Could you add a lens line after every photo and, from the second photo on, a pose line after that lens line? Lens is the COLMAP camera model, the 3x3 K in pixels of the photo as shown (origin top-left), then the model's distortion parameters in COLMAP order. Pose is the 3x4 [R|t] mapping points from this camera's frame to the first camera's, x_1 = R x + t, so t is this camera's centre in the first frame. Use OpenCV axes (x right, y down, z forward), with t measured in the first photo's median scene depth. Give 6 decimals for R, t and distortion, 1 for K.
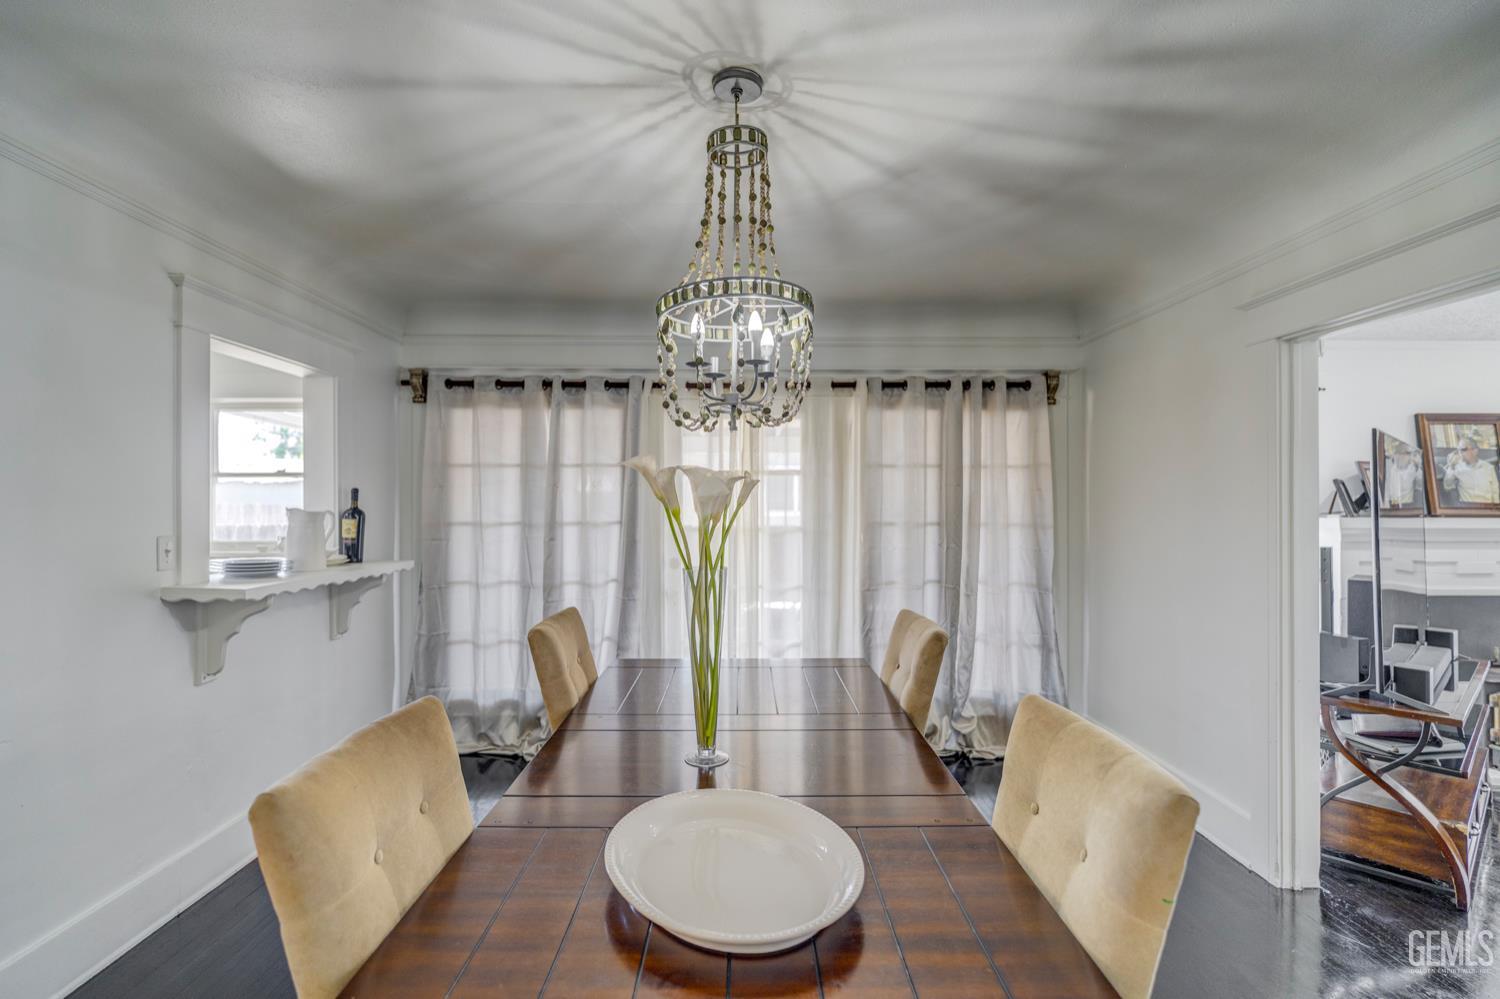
lens RADIAL K [[712.5, 0, 729.1], [0, 712.5, 487.2], [0, 0, 1]] dist [-0.017765, 0.005659]
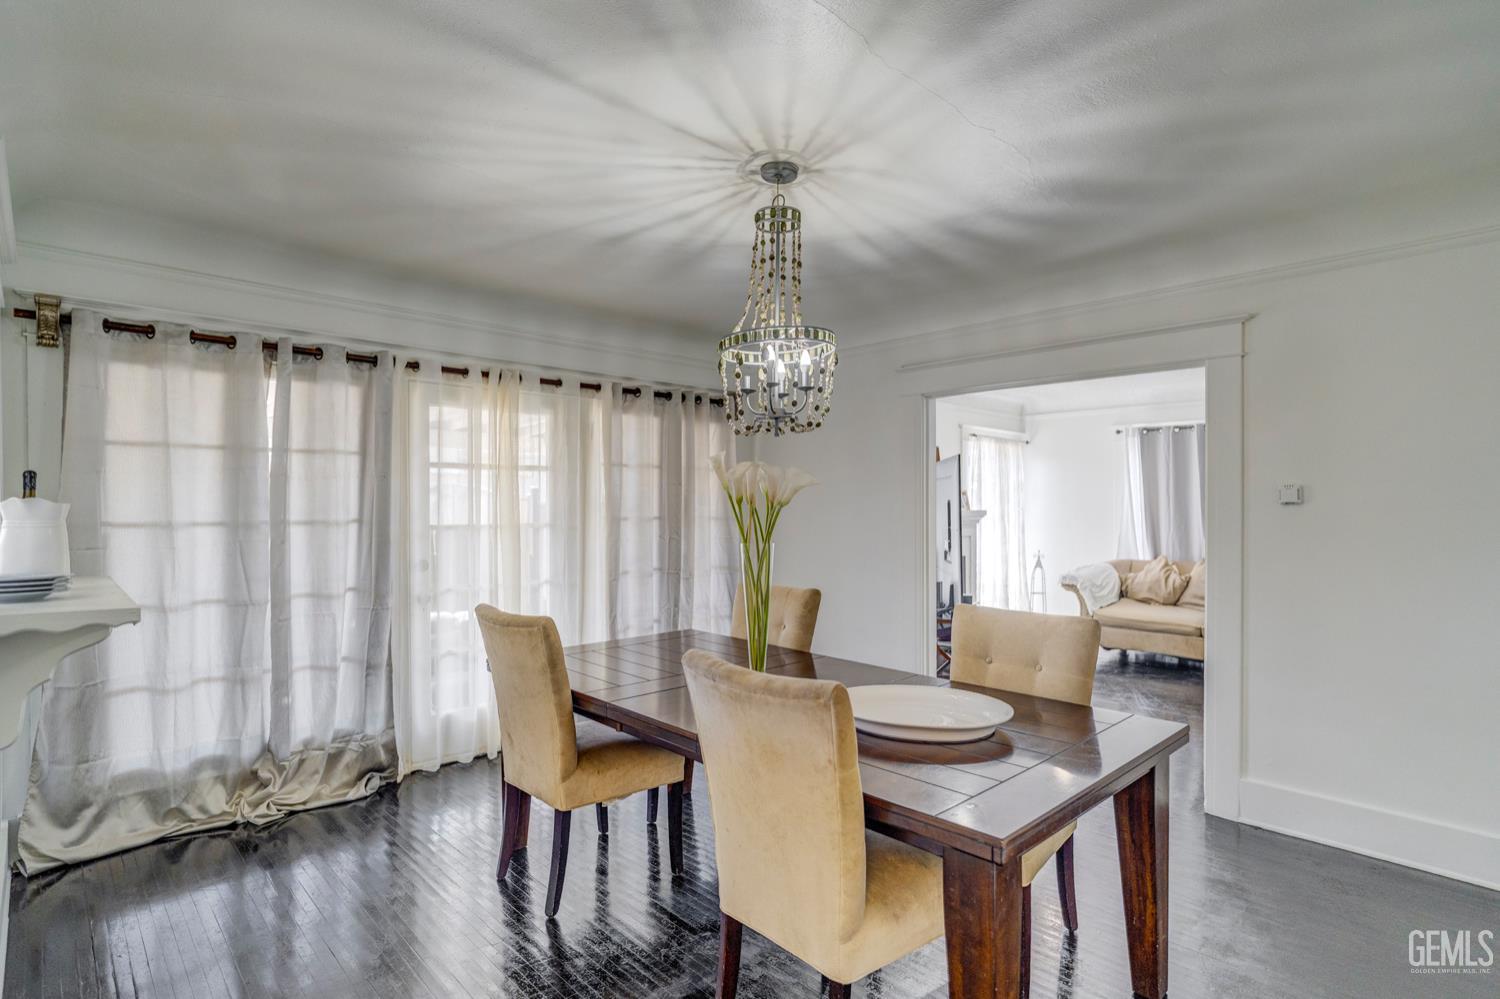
lens RADIAL K [[784.2, 0, 763.9], [0, 784.2, 493.1], [0, 0, 1]] dist [-0.012997, 0.005396]
pose [[0.710220, 0.010347, 0.703904, -0.476057], [-0.013294, 0.999911, -0.001285, 0.011841], [-0.703854, -0.008445, 0.710294, -0.003015]]
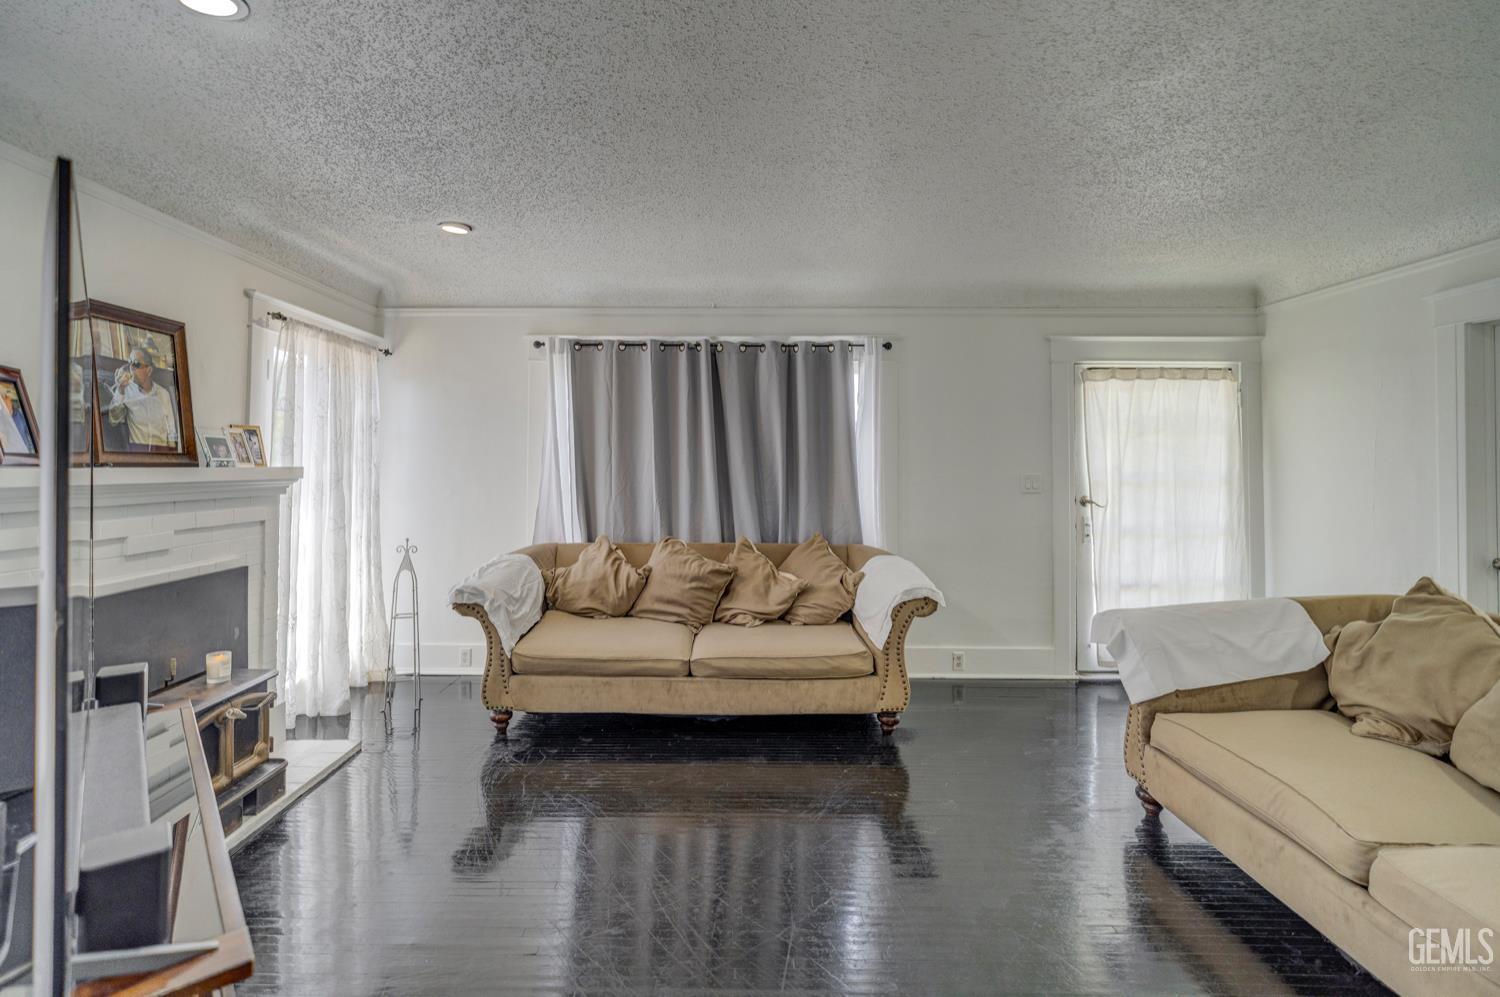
lens RADIAL K [[712.5, 0, 726.5], [0, 712.5, 447.7], [0, 0, 1]] dist [-0.017765, 0.005659]
pose [[0.000880, 0.022384, 0.999749, 0.393950], [-0.020362, 0.999543, -0.022362, 0.028700], [-0.999792, -0.020337, 0.001335, 0.455647]]
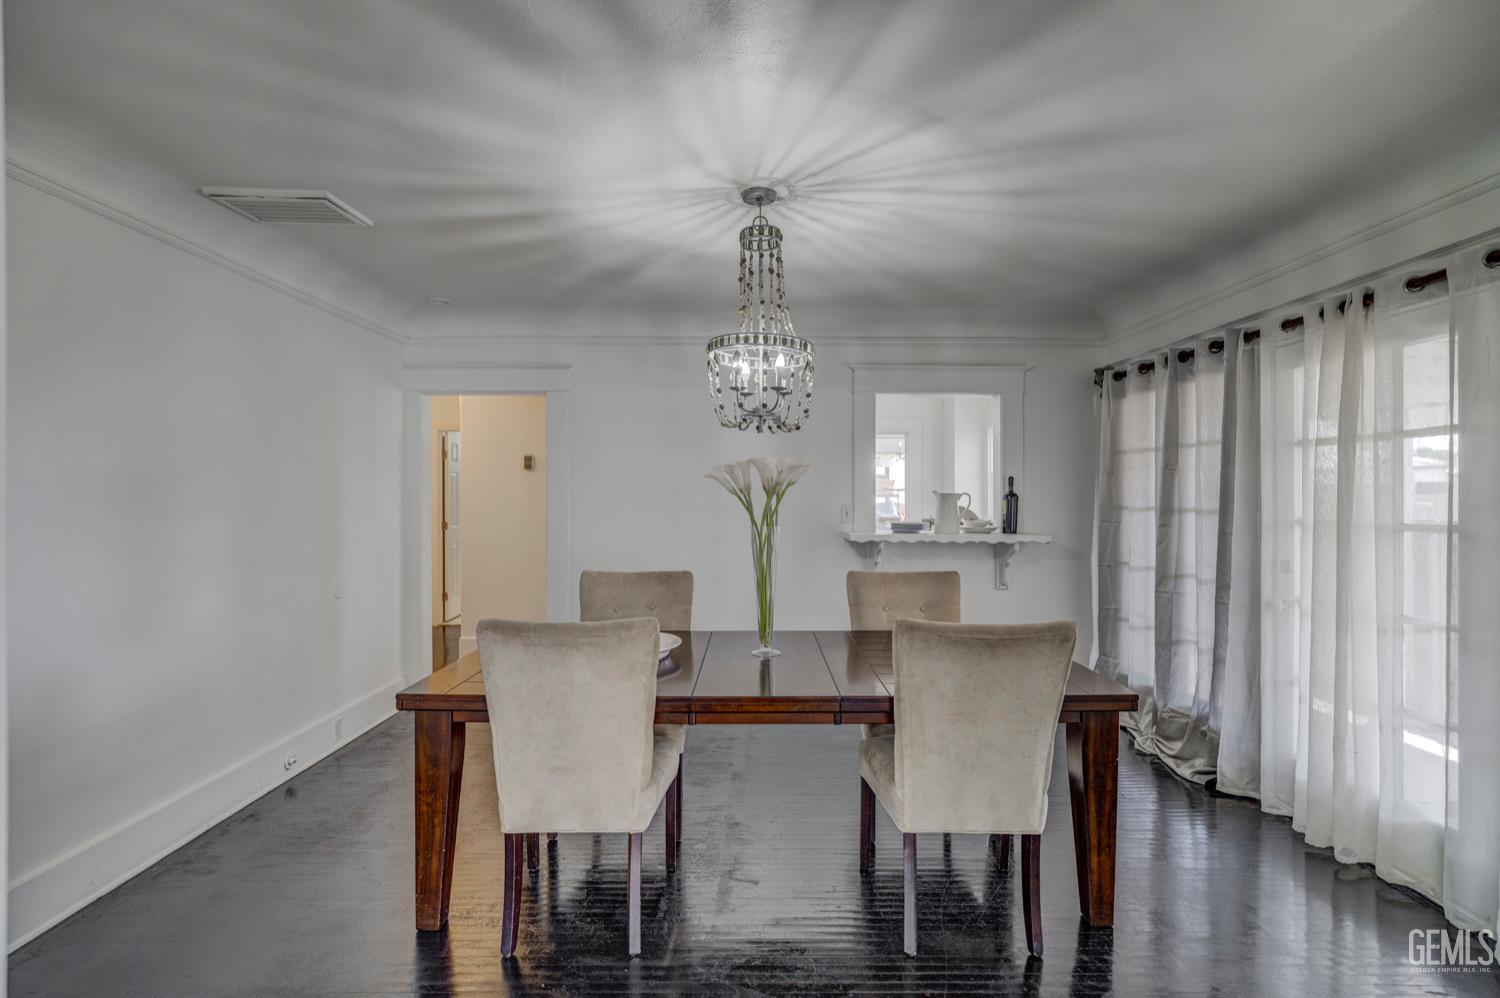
lens RADIAL K [[712.5, 0, 748.3], [0, 712.5, 497.2], [0, 0, 1]] dist [-0.017765, 0.005659]
pose [[-0.006250, 0.005871, -0.999963, 0.688034], [0.020112, 0.999781, 0.005745, 0.019076], [0.999778, -0.020076, -0.006367, 0.456673]]
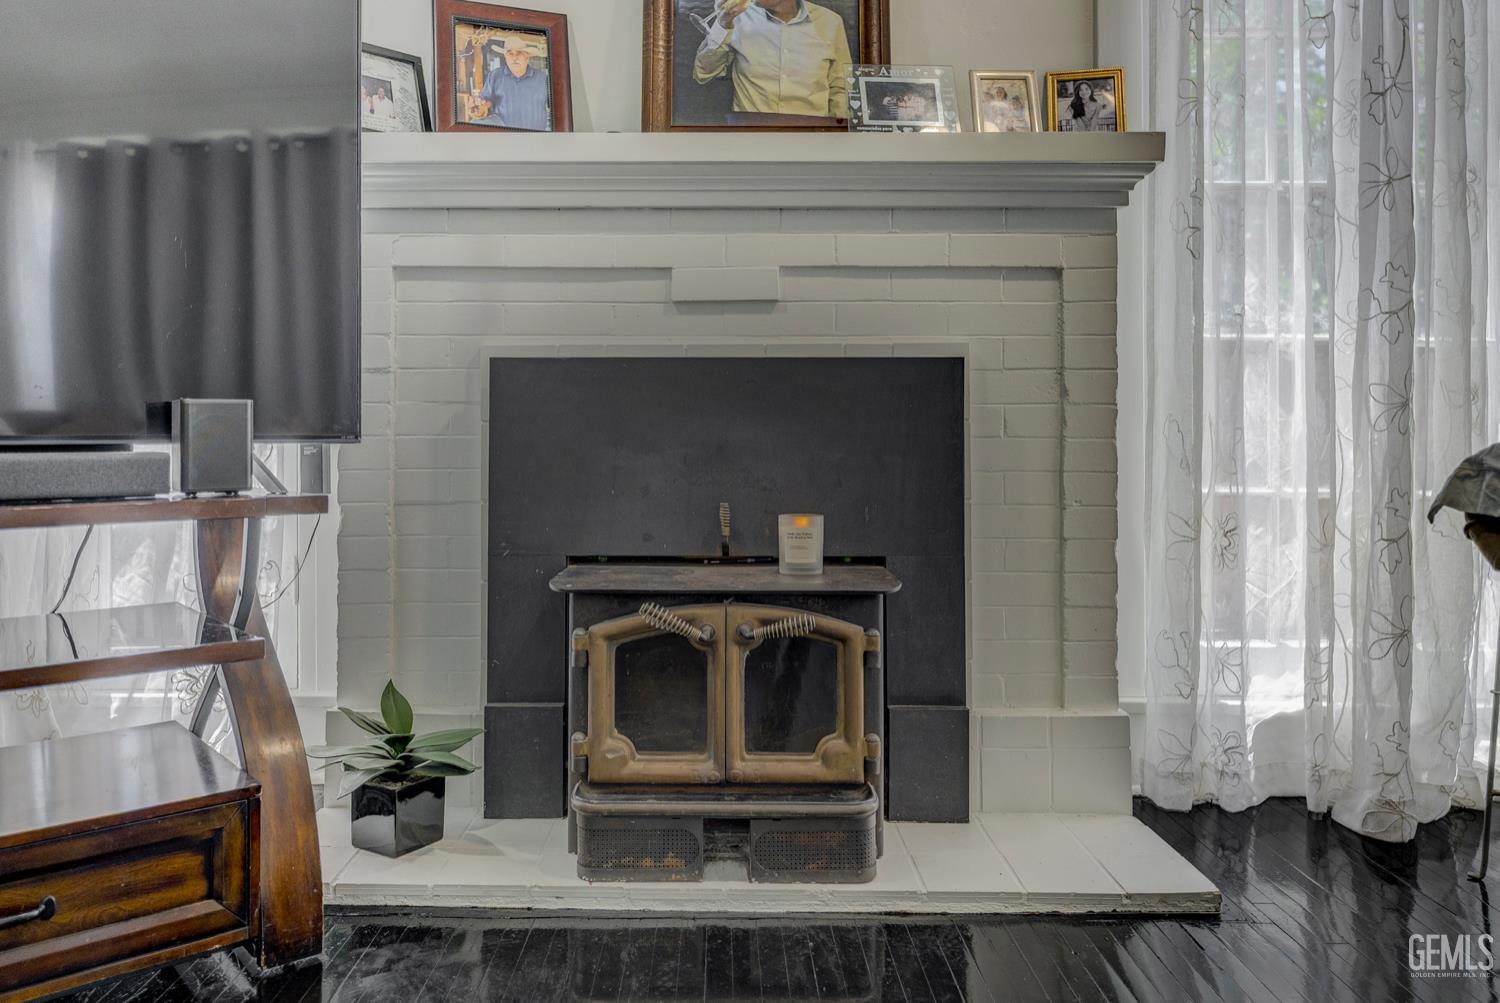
lens RADIAL K [[1075.5, 0, 691.0], [0, 1075.5, 419.8], [0, 0, 1]] dist [-0.002034, -0.000518]
pose [[0.999865, 0.000157, -0.016411, 1.050200], [-0.000064, 0.999984, 0.005634, 0.179315], [0.016411, -0.005632, 0.999849, 0.457711]]
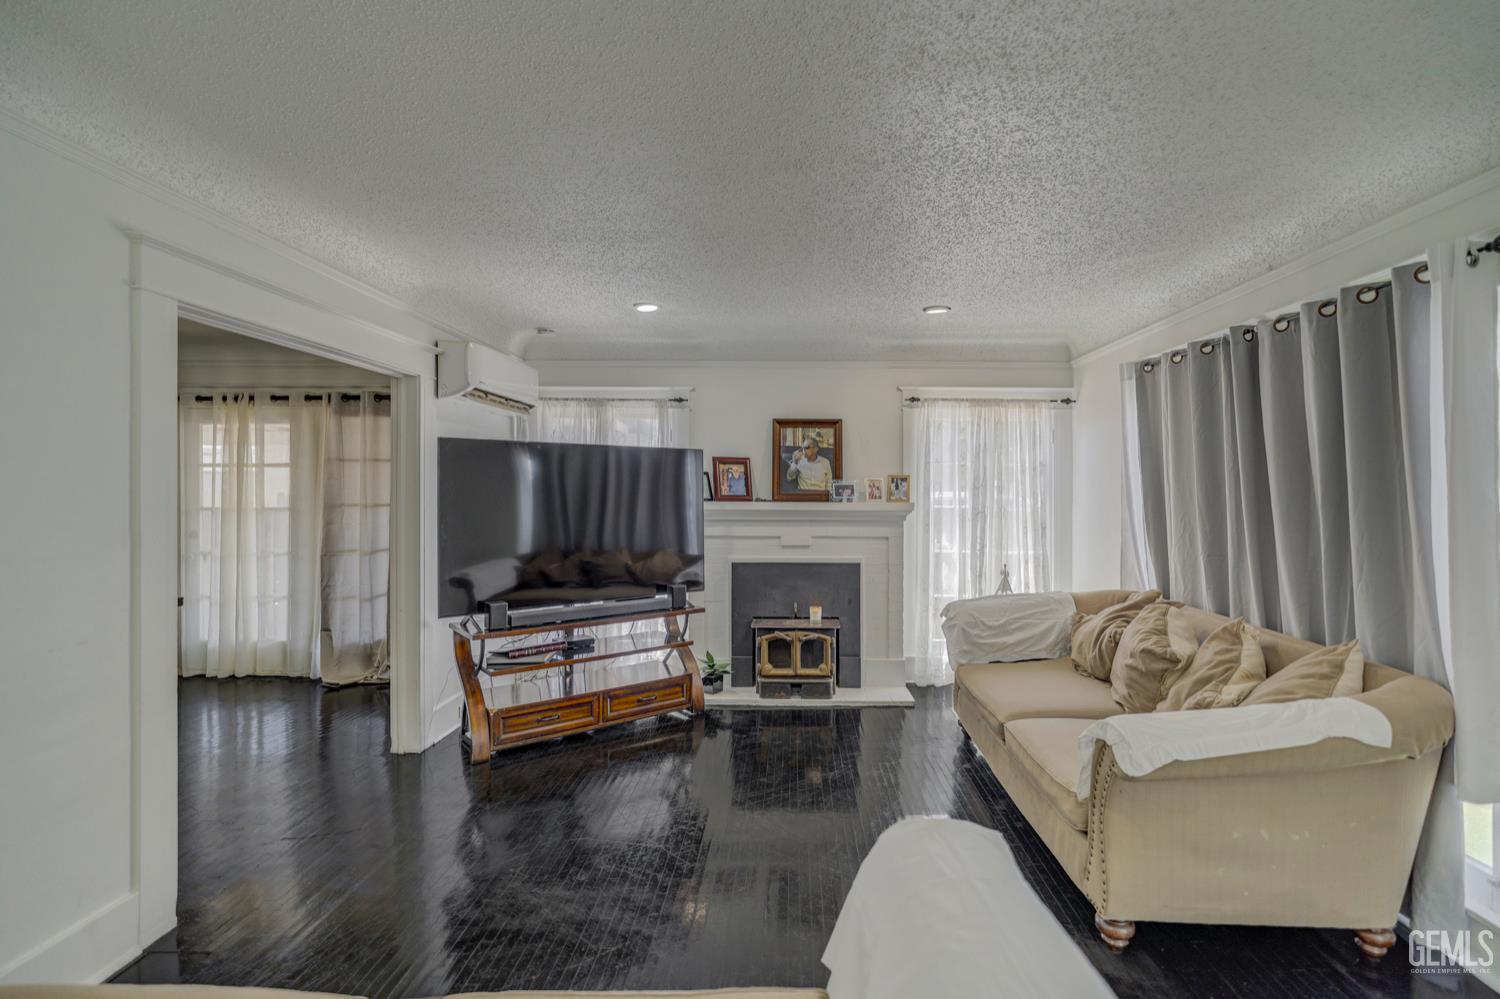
lens RADIAL K [[712.5, 0, 775.1], [0, 712.5, 484.5], [0, 0, 1]] dist [-0.017765, 0.005659]
pose [[0.999960, 0.002290, -0.008690, 1.032179], [-0.002189, 0.999930, 0.011658, -0.002752], [0.008716, -0.011639, 0.999894, -0.290372]]
